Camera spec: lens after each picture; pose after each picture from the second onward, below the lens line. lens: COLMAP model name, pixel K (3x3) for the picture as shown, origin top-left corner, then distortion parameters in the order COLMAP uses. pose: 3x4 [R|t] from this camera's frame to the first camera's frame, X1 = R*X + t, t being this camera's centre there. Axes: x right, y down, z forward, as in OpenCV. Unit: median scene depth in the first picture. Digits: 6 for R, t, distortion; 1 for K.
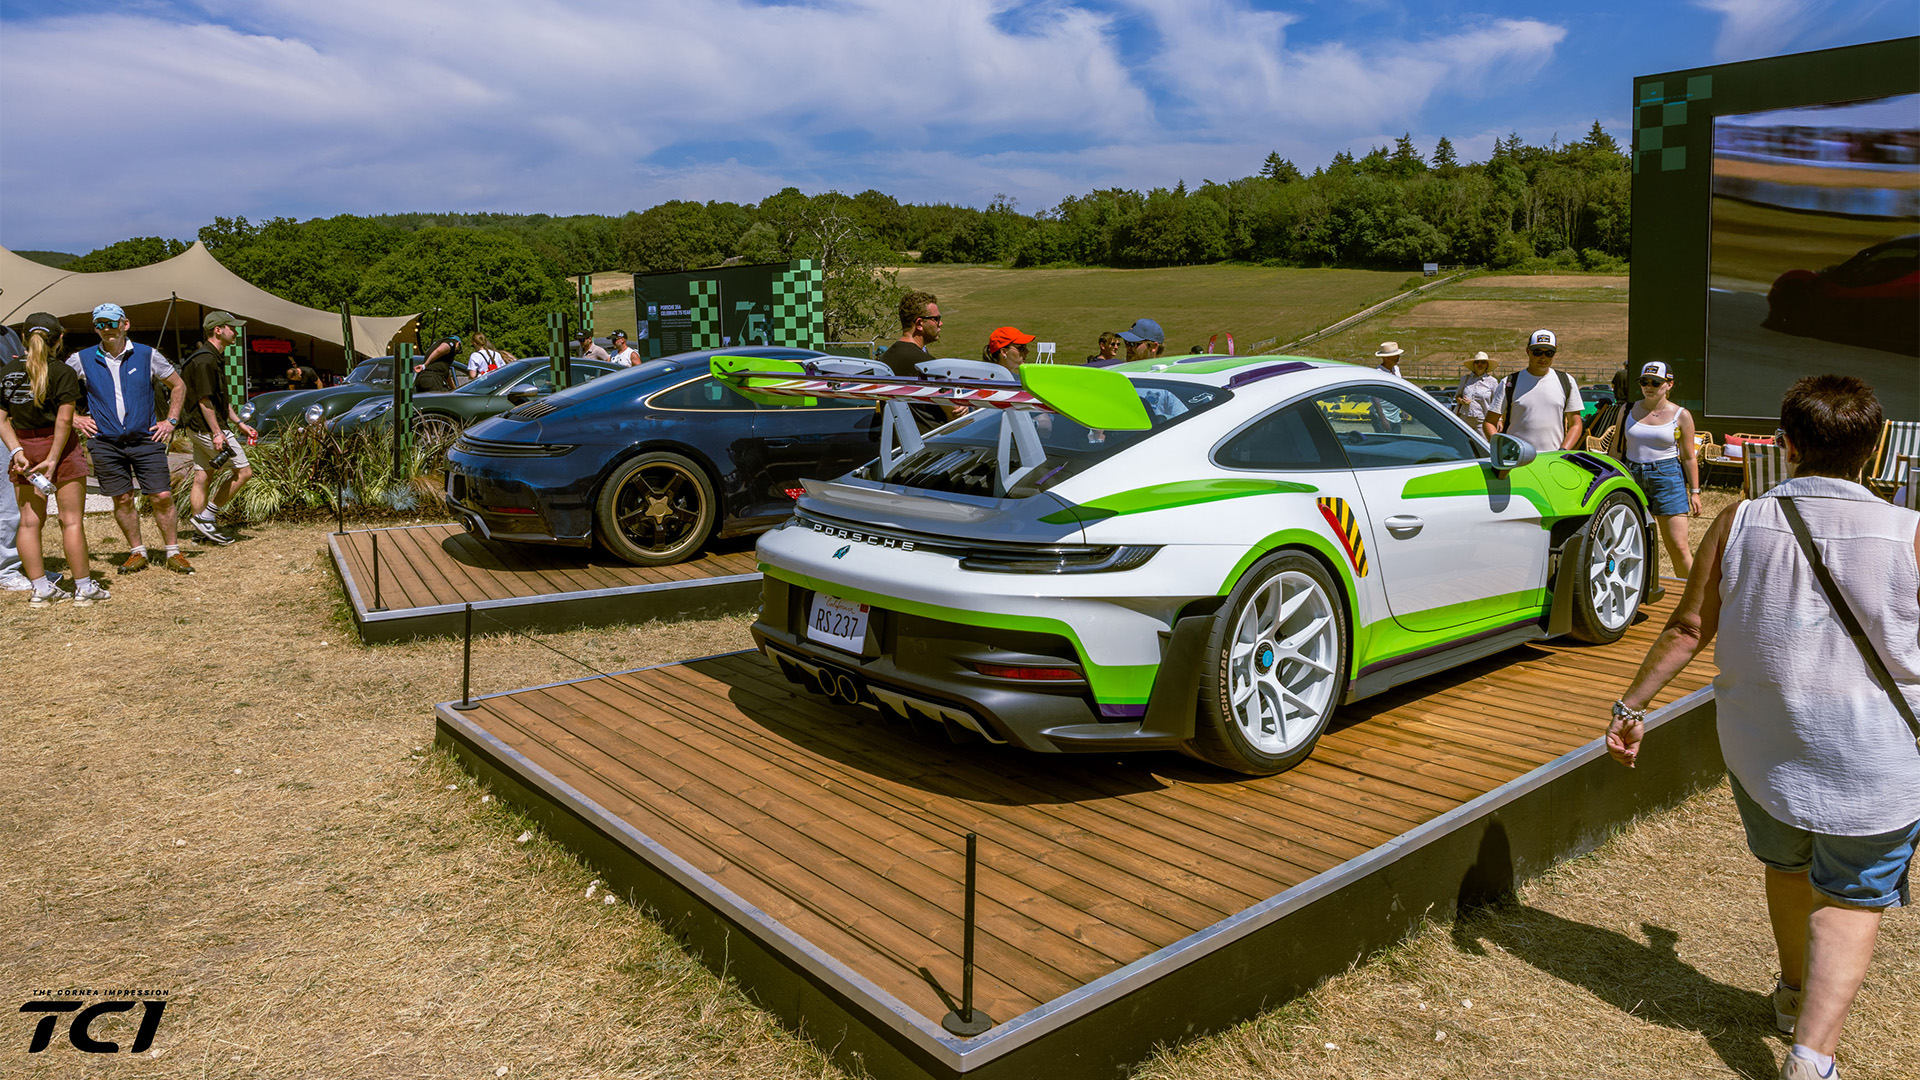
lens RADIAL K [[1522.7, 0, 960.0], [0, 1522.7, 540.0], [0, 0, 1]] dist [-0.005368, 0.004357]
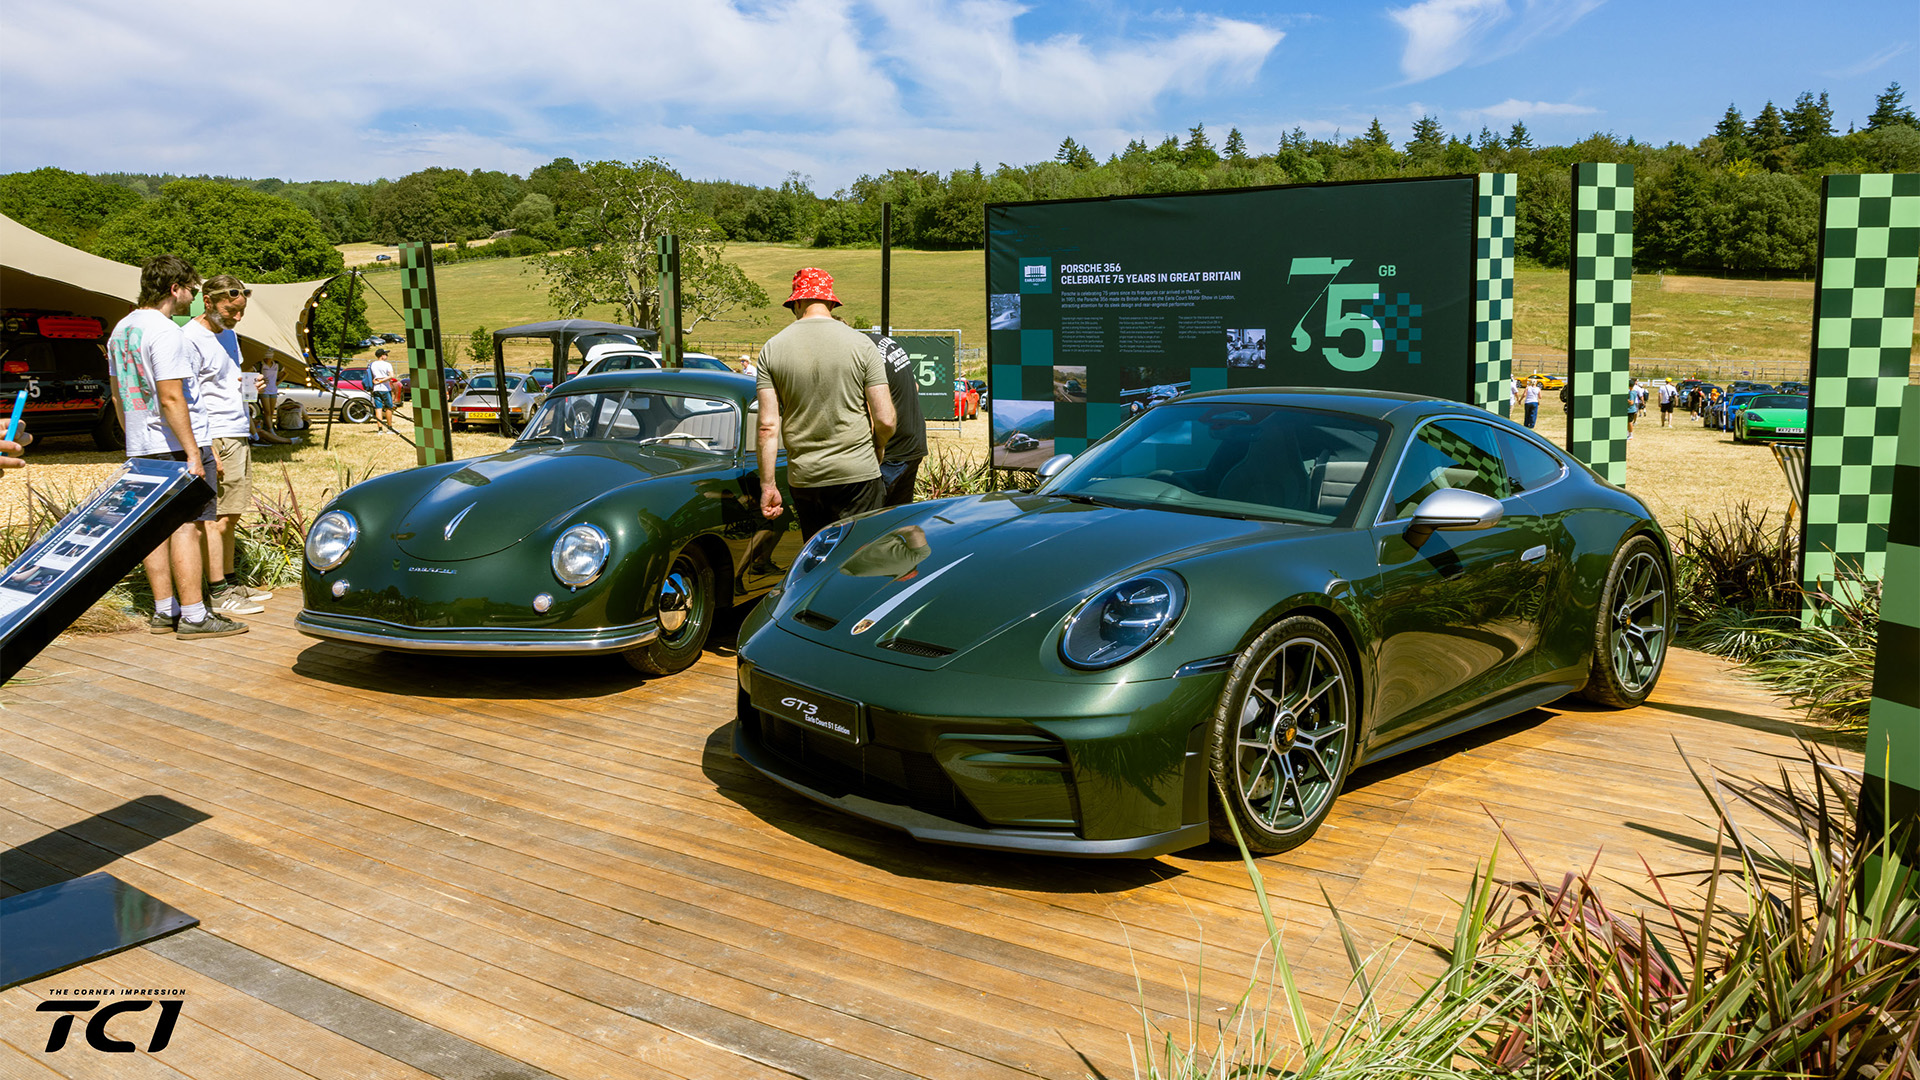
lens RADIAL K [[1400.1, 0, 960.0], [0, 1400.1, 540.0], [0, 0, 1]] dist [-0.000101, 0.003503]
pose [[0.978134, -0.021729, 0.206838, -0.062854], [0.016686, 0.999520, 0.026091, -0.014200], [-0.207305, -0.022069, 0.978027, 0.104051]]
